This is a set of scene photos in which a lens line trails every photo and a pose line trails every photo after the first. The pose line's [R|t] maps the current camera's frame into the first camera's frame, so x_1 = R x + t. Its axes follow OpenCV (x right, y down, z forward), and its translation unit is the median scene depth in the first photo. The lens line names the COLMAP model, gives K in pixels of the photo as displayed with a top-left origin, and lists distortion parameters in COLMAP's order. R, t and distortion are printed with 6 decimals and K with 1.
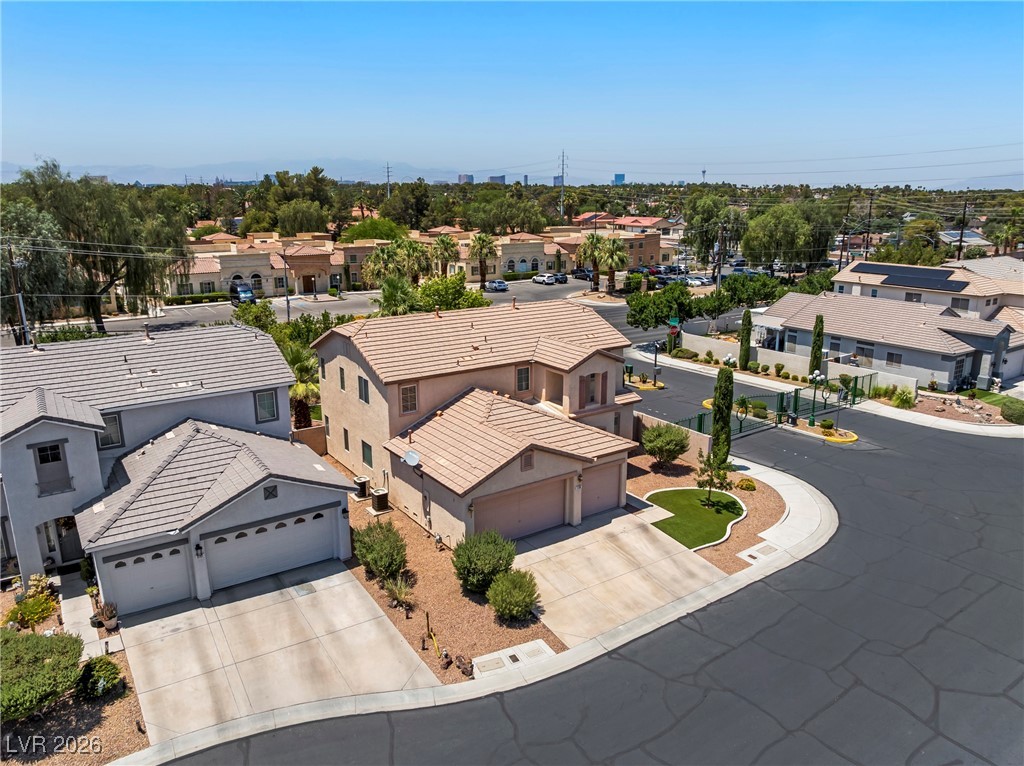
lens RADIAL K [[727.4, 0, 518.3], [0, 727.4, 378.1], [0, 0, 1]] dist [-0.033564, -0.002210]
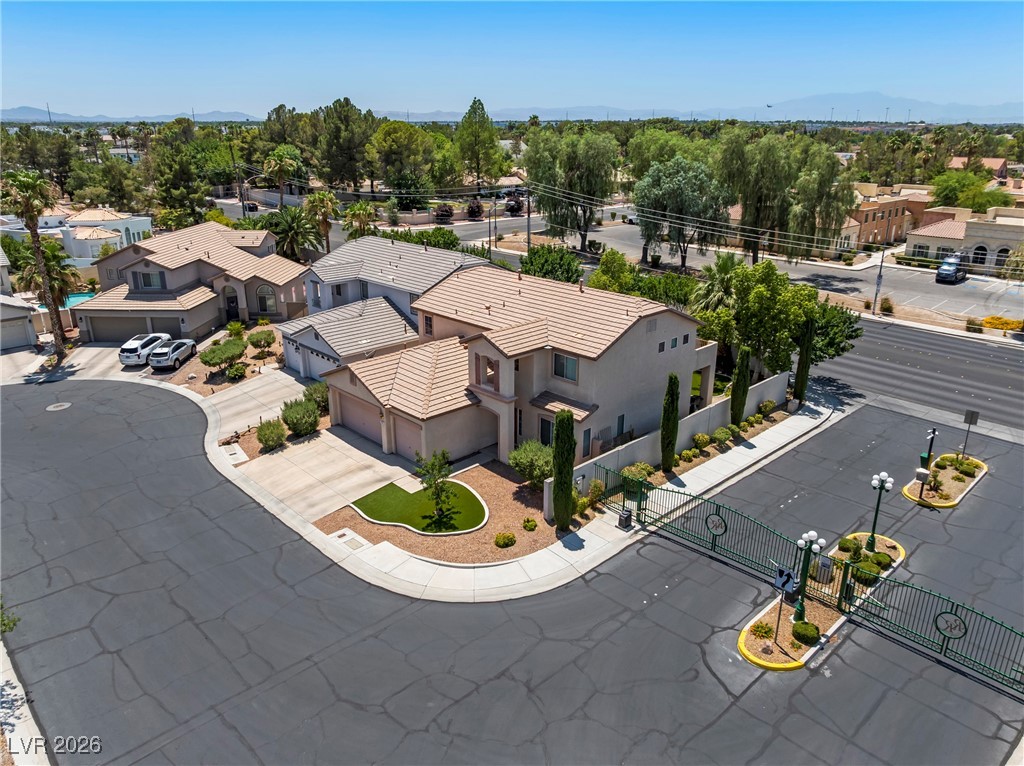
lens RADIAL K [[714.2, 0, 523.9], [0, 714.2, 384.9], [0, 0, 1]] dist [-0.009749, -0.000610]
pose [[0.169014, 0.333417, -0.927506, 1.148676], [-0.246592, 0.925420, 0.287732, -0.294322], [0.954267, 0.180085, 0.238627, 0.878654]]
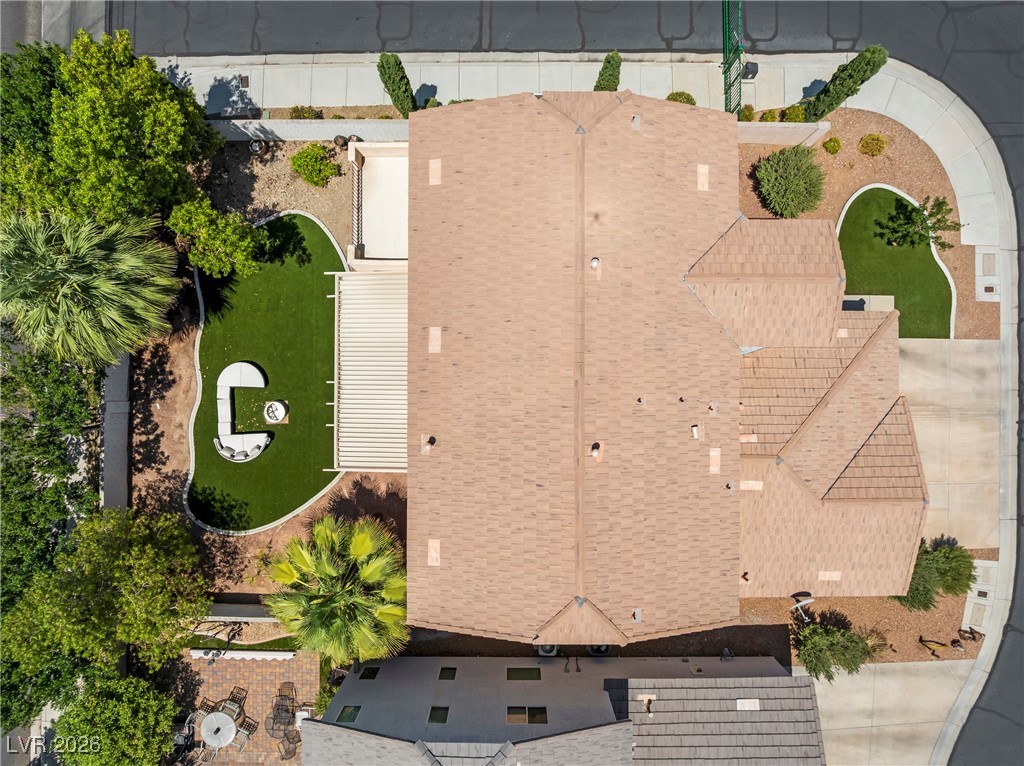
lens RADIAL K [[714.2, 0, 523.9], [0, 714.2, 384.9], [0, 0, 1]] dist [-0.009749, -0.000610]
pose [[0.570656, -0.821099, 0.012134, -0.120024], [0.195800, 0.150400, 0.969042, -0.675369], [-0.797505, -0.550614, 0.246598, 1.078125]]
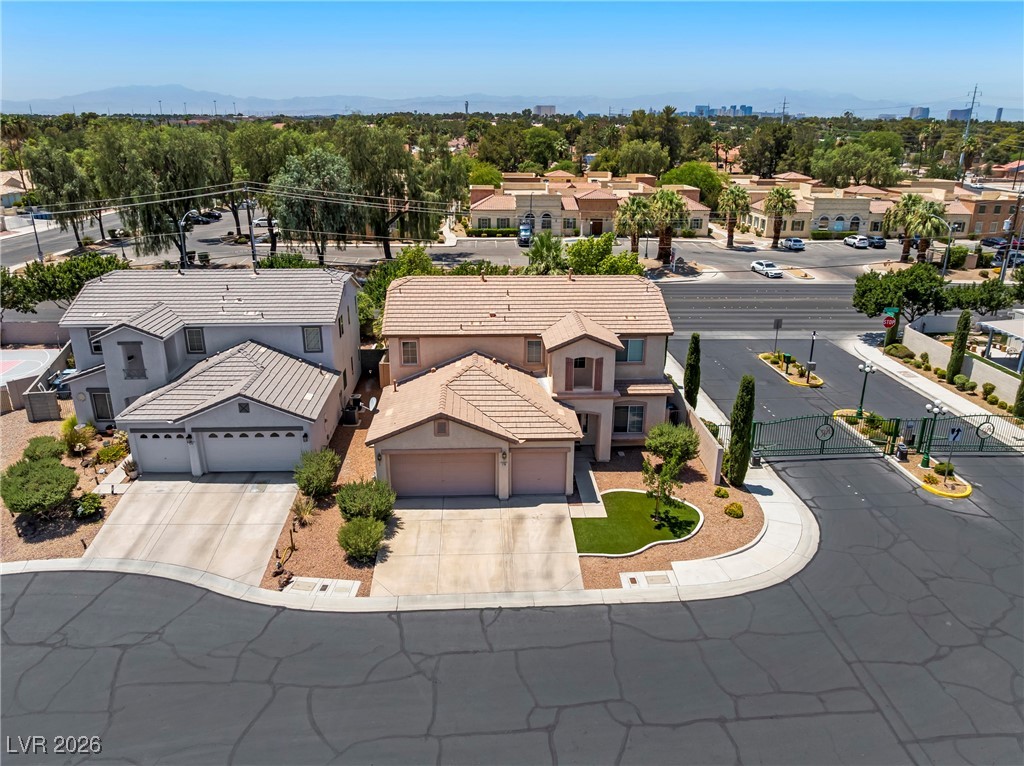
lens RADIAL K [[727.4, 0, 518.3], [0, 727.4, 378.1], [0, 0, 1]] dist [-0.033564, -0.002210]
pose [[0.849878, 0.179518, -0.495461, 0.557685], [-0.135965, 0.983053, 0.122962, -0.093791], [0.509138, -0.037137, 0.859883, 0.121739]]
